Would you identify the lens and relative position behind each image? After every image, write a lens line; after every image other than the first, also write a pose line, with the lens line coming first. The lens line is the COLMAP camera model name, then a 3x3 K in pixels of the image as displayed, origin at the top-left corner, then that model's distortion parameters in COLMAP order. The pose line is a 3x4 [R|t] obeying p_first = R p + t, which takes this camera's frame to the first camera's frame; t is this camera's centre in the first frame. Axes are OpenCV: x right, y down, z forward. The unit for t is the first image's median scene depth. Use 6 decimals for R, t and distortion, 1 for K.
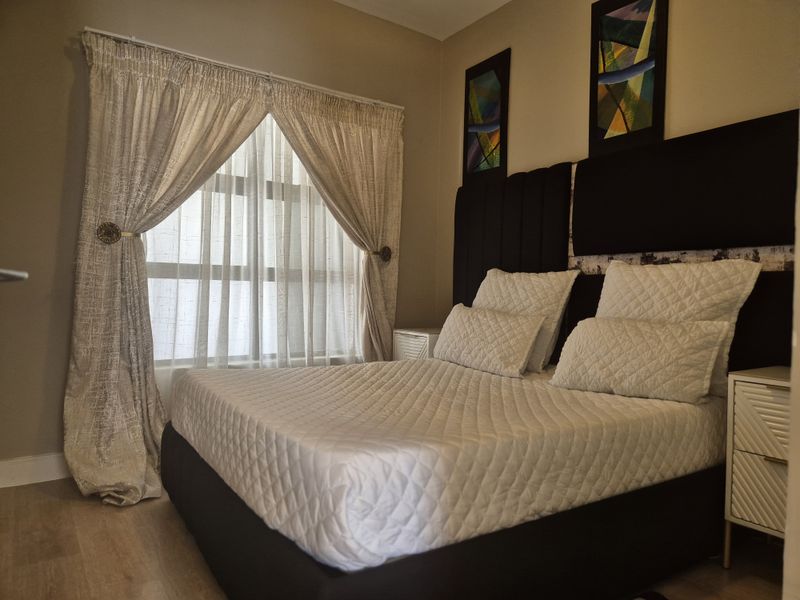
lens RADIAL K [[531.7, 0, 391.8], [0, 531.7, 302.4], [0, 0, 1]] dist [0.089096, -0.080692]
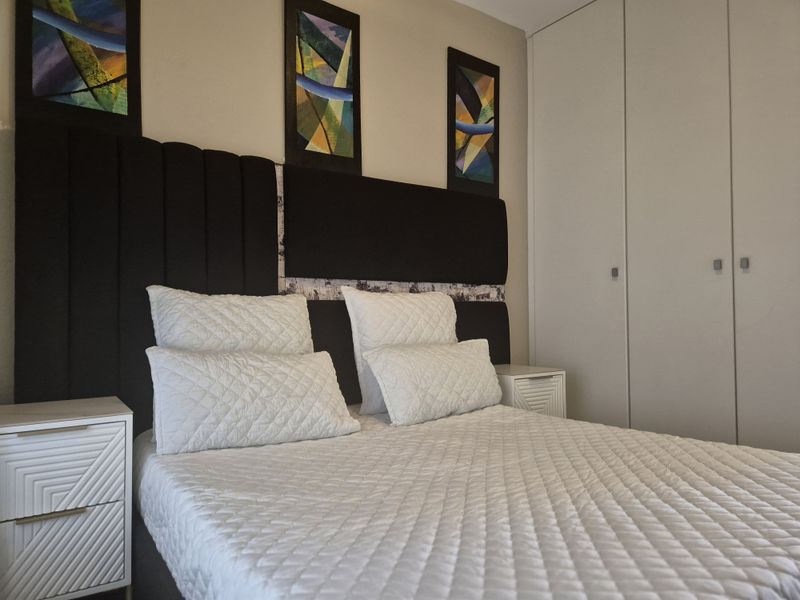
lens RADIAL K [[531.7, 0, 391.8], [0, 531.7, 302.4], [0, 0, 1]] dist [0.089096, -0.080692]
pose [[0.005460, 0.006998, 0.999961, -0.508982], [0.026213, 0.999631, -0.007139, -0.038632], [-0.999641, 0.026251, 0.005275, 0.878753]]
